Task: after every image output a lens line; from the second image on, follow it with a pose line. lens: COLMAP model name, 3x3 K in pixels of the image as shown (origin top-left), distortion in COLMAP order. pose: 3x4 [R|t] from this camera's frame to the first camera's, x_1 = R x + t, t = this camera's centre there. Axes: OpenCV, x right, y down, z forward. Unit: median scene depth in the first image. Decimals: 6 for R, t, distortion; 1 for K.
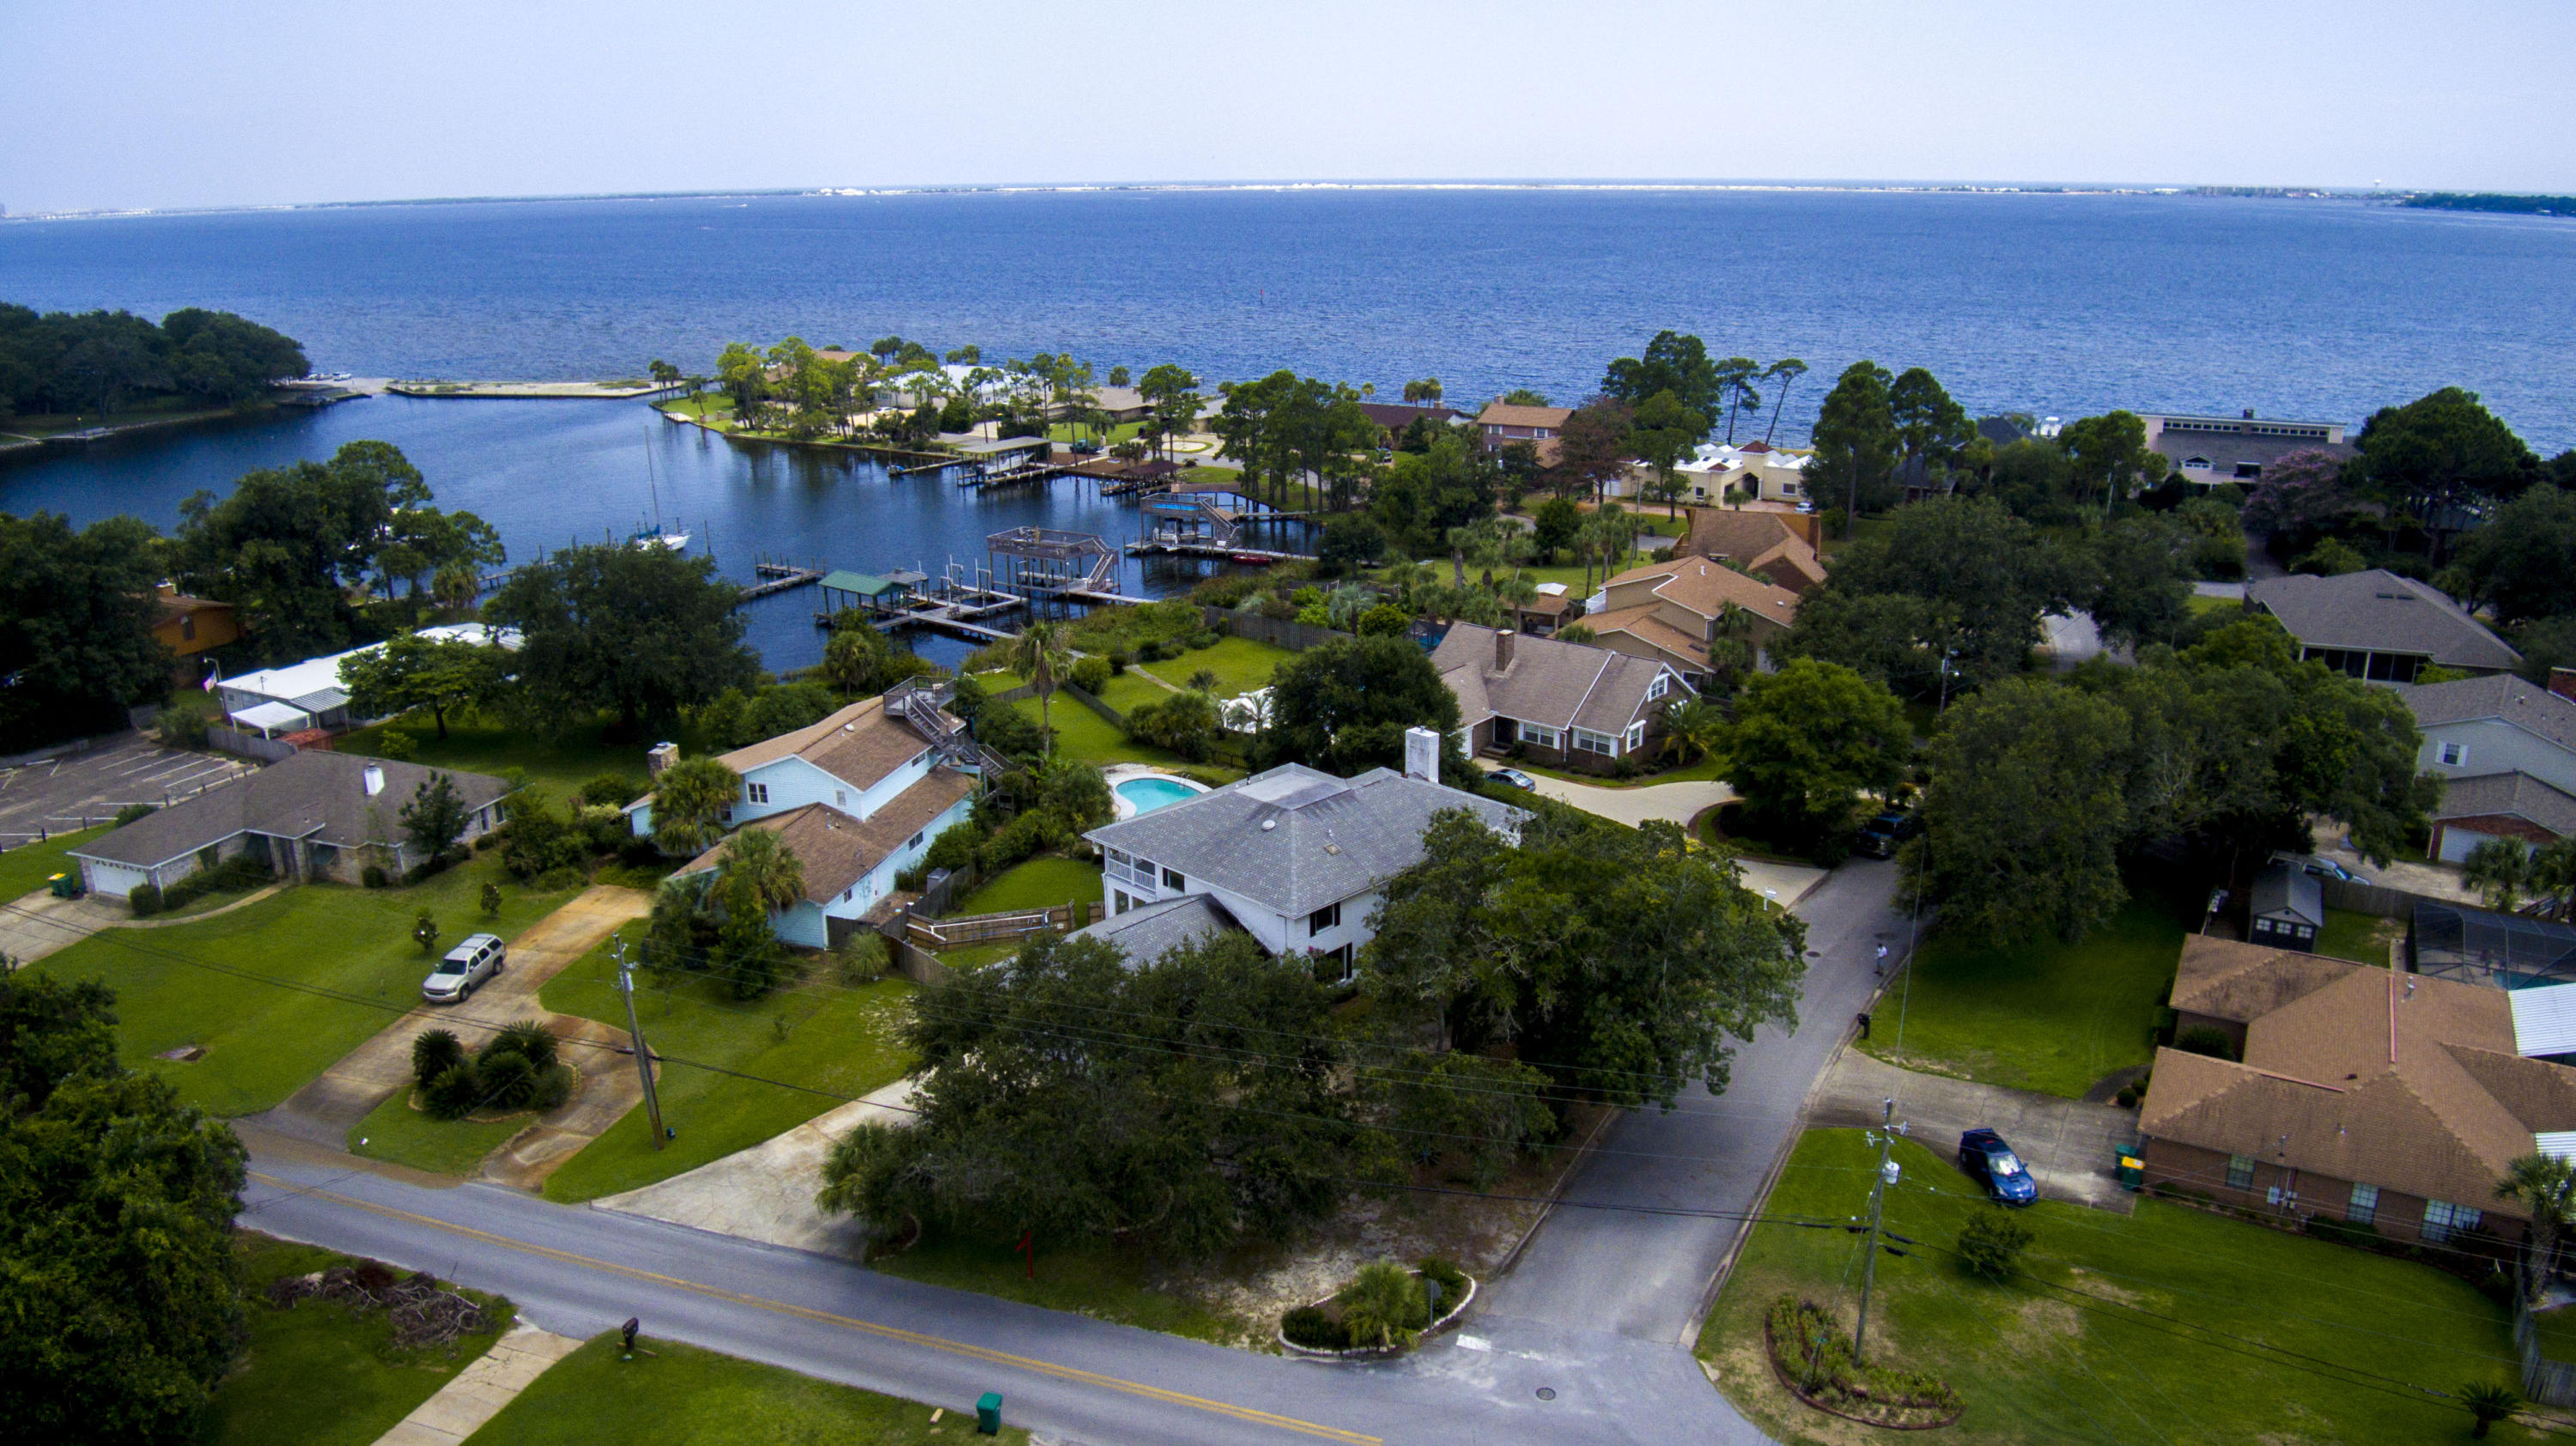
lens RADIAL K [[1753.0, 0, 1304.8], [0, 1753.0, 688.3], [0, 0, 1]] dist [-0.090048, 0.018396]
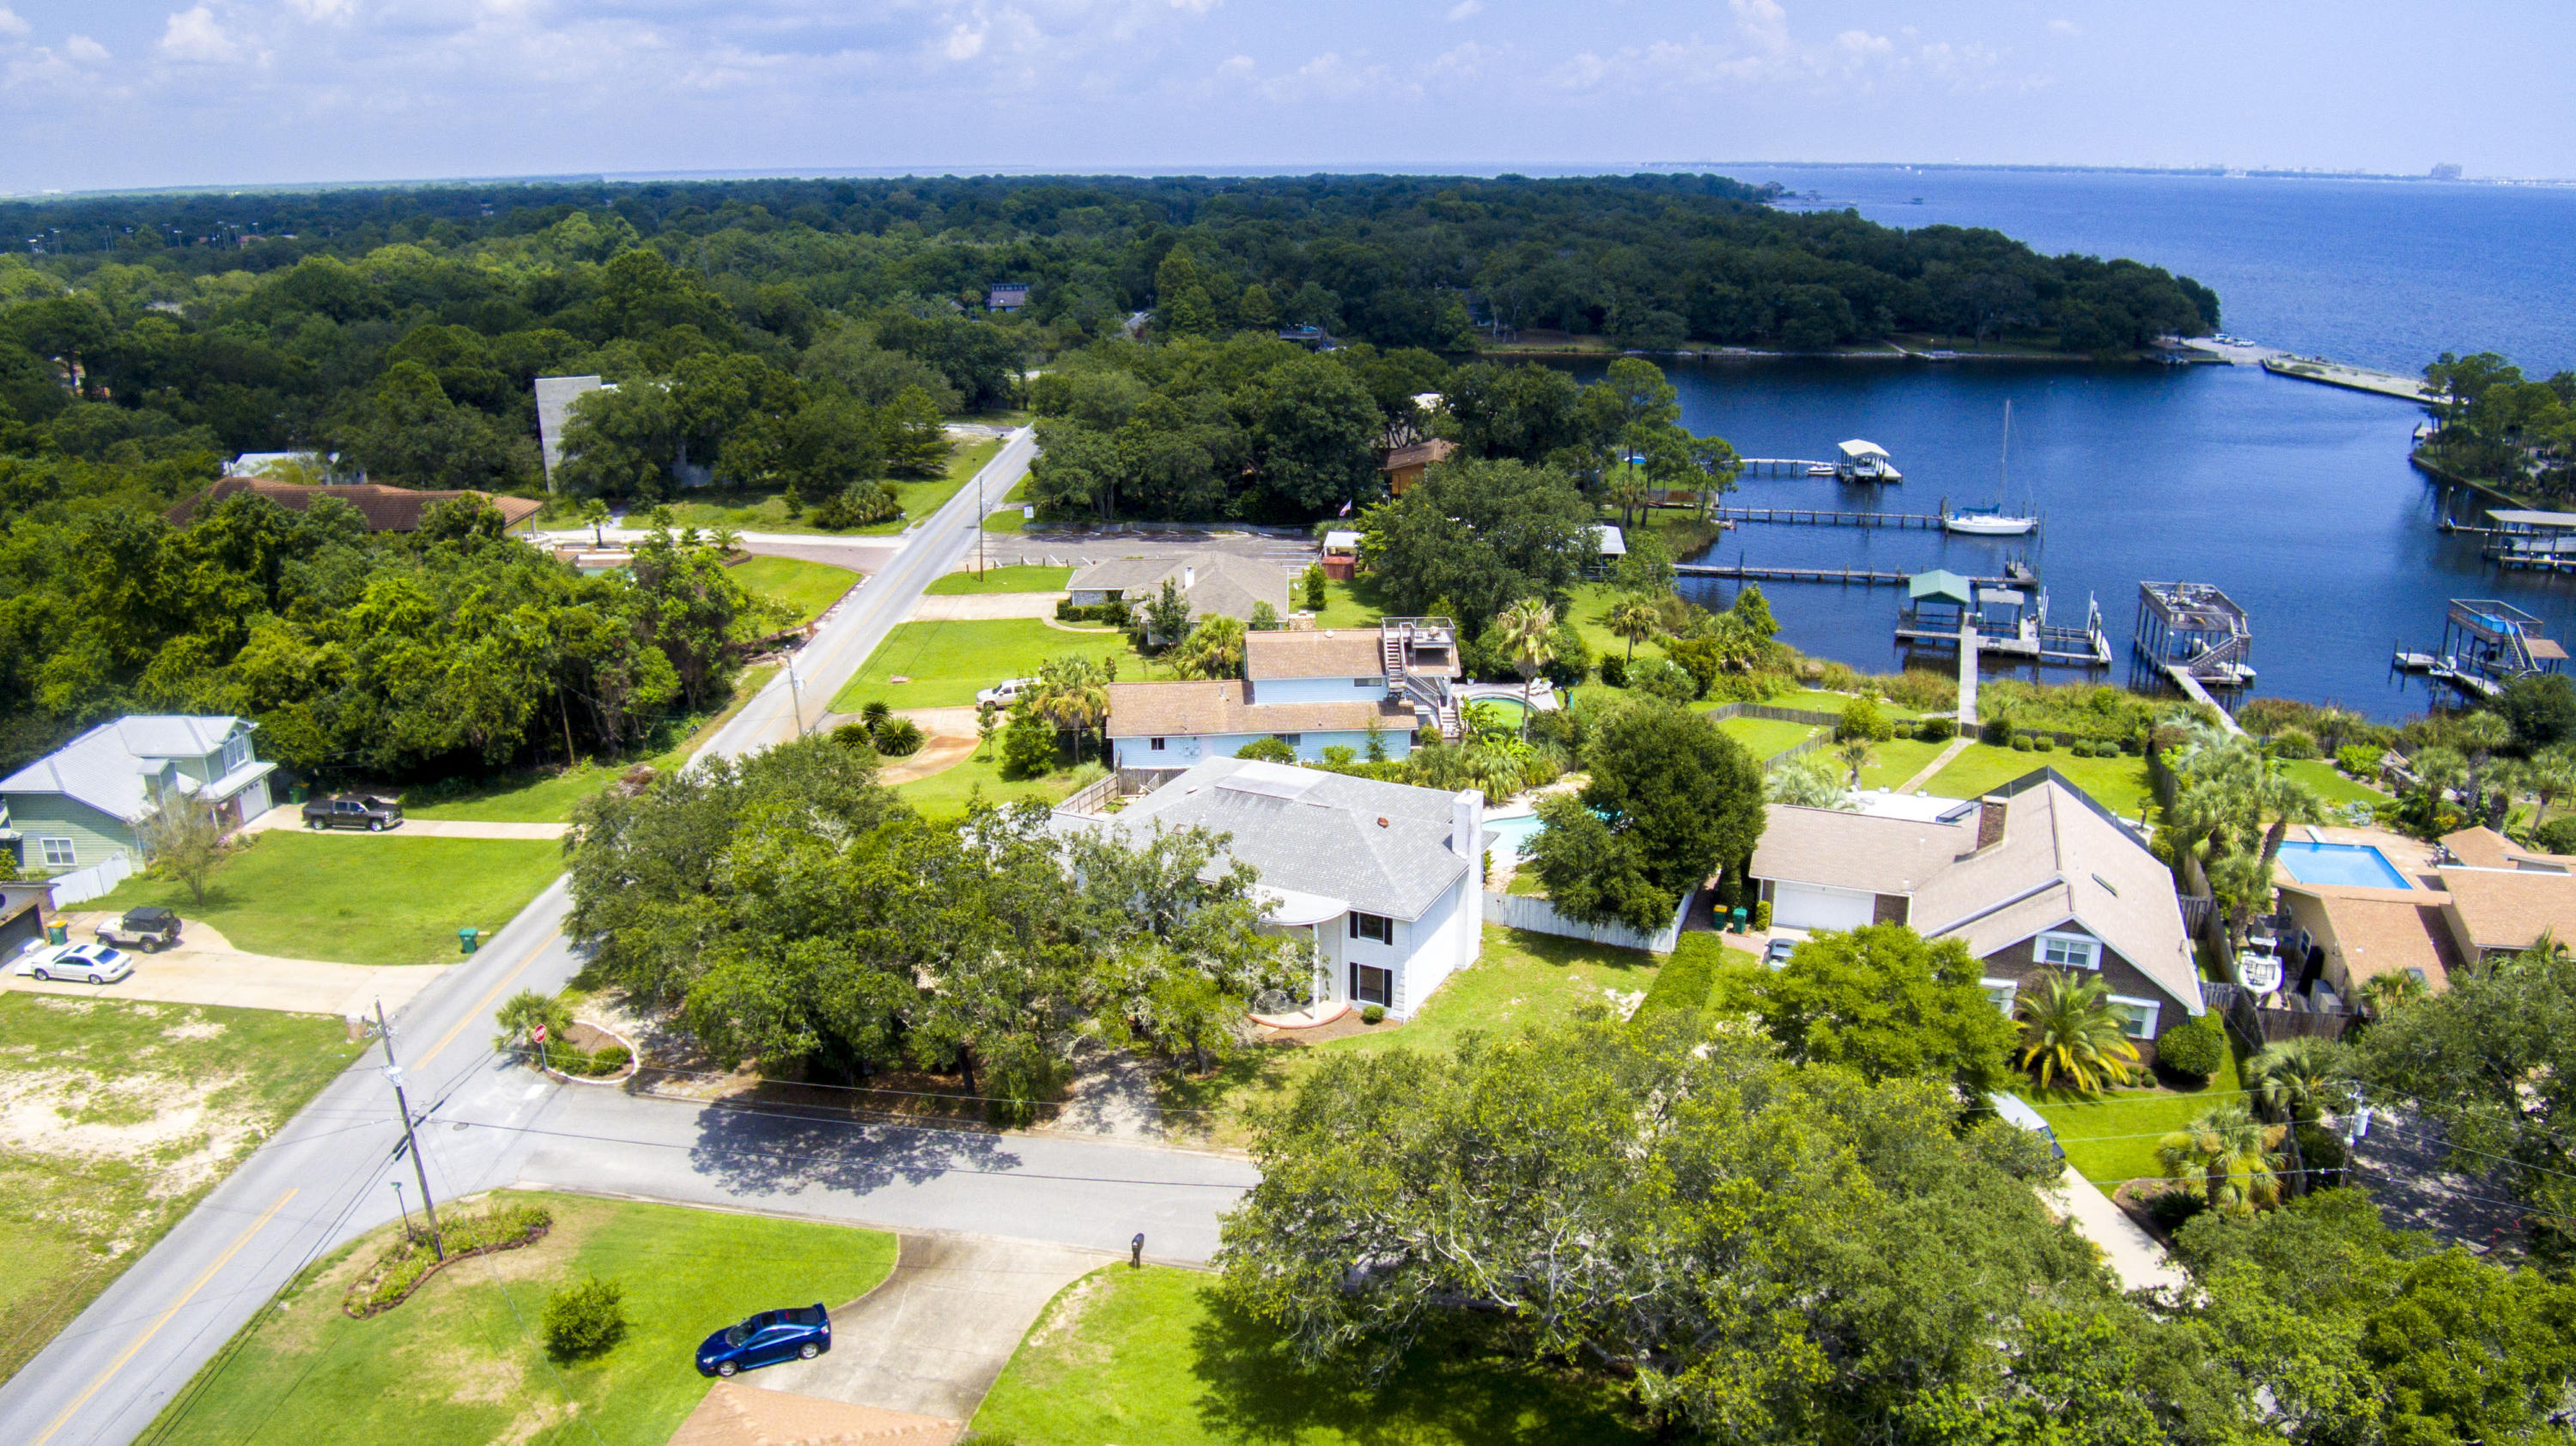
lens RADIAL K [[1753.0, 0, 1304.8], [0, 1753.0, 688.3], [0, 0, 1]] dist [-0.090048, 0.018396]
pose [[0.322300, 0.282108, -0.903625, 0.714531], [-0.265918, 0.943108, 0.199589, -0.155329], [0.908521, 0.175962, 0.378981, 0.543545]]
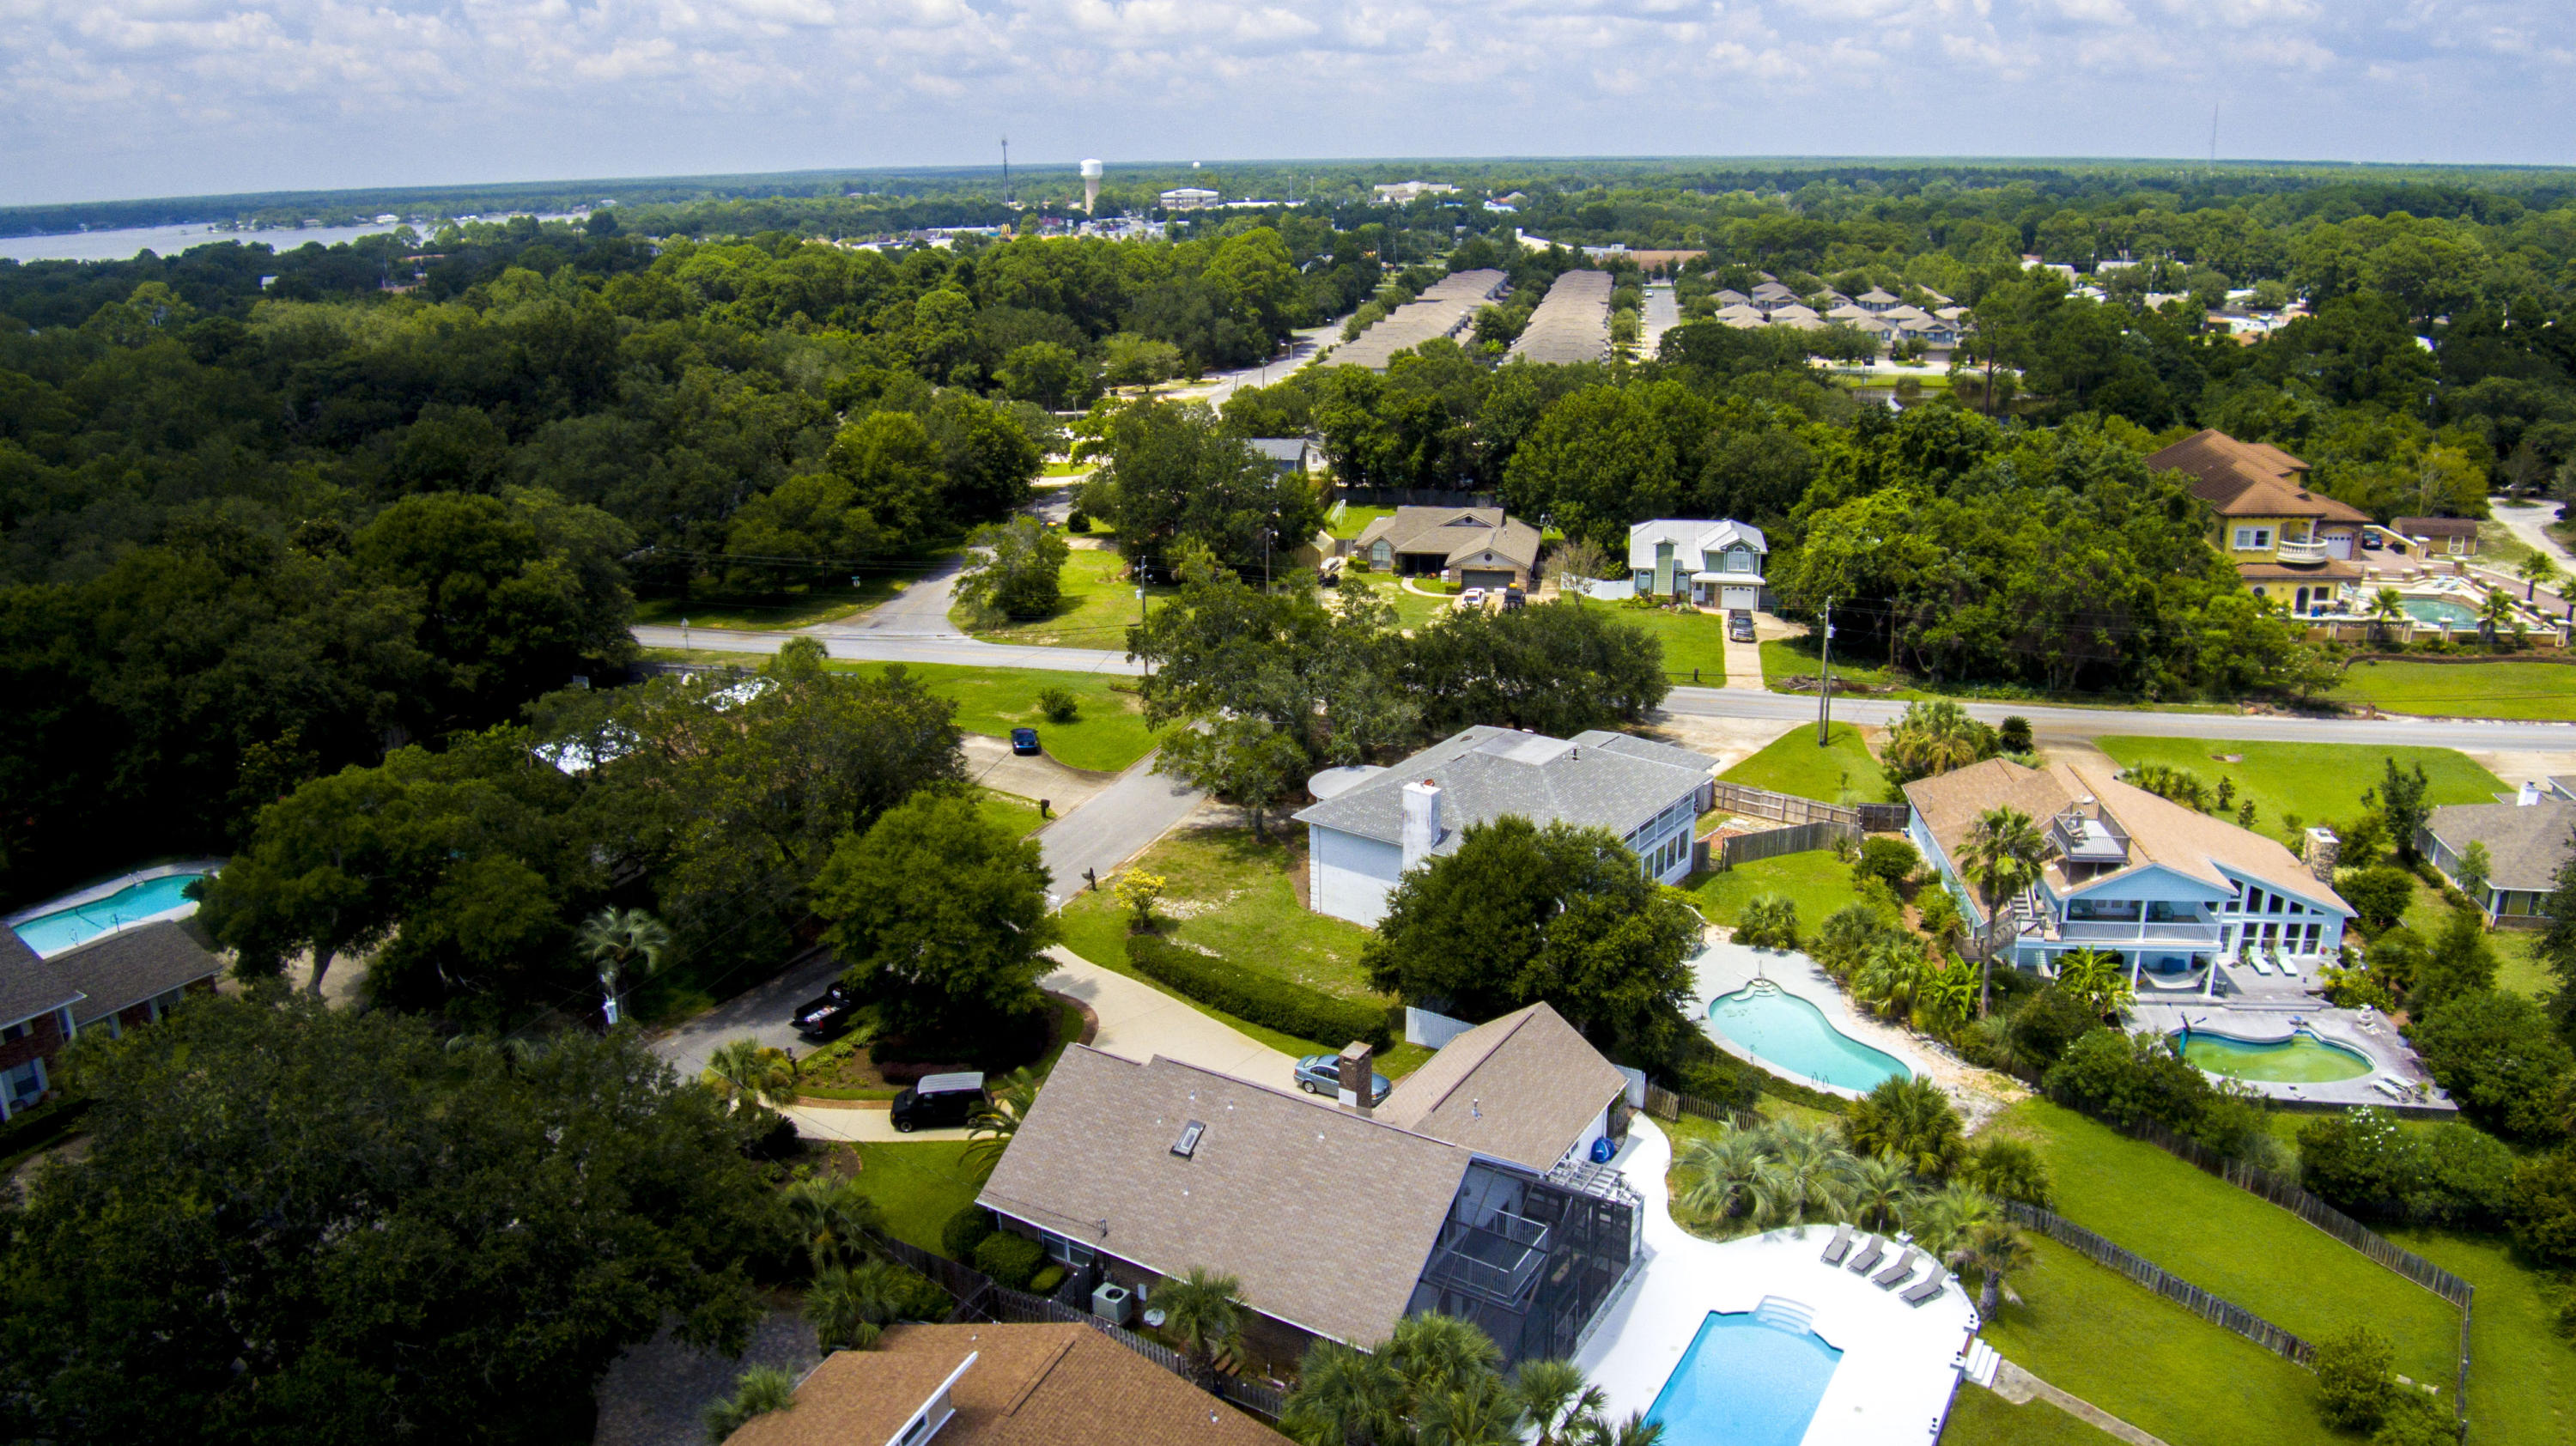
lens RADIAL K [[1753.0, 0, 1304.8], [0, 1753.0, 688.3], [0, 0, 1]] dist [-0.090048, 0.018396]
pose [[-0.990675, 0.061119, -0.121768, 0.209779], [-0.015850, 0.835967, 0.548551, -0.458101], [0.135321, 0.545366, -0.827203, 1.541610]]
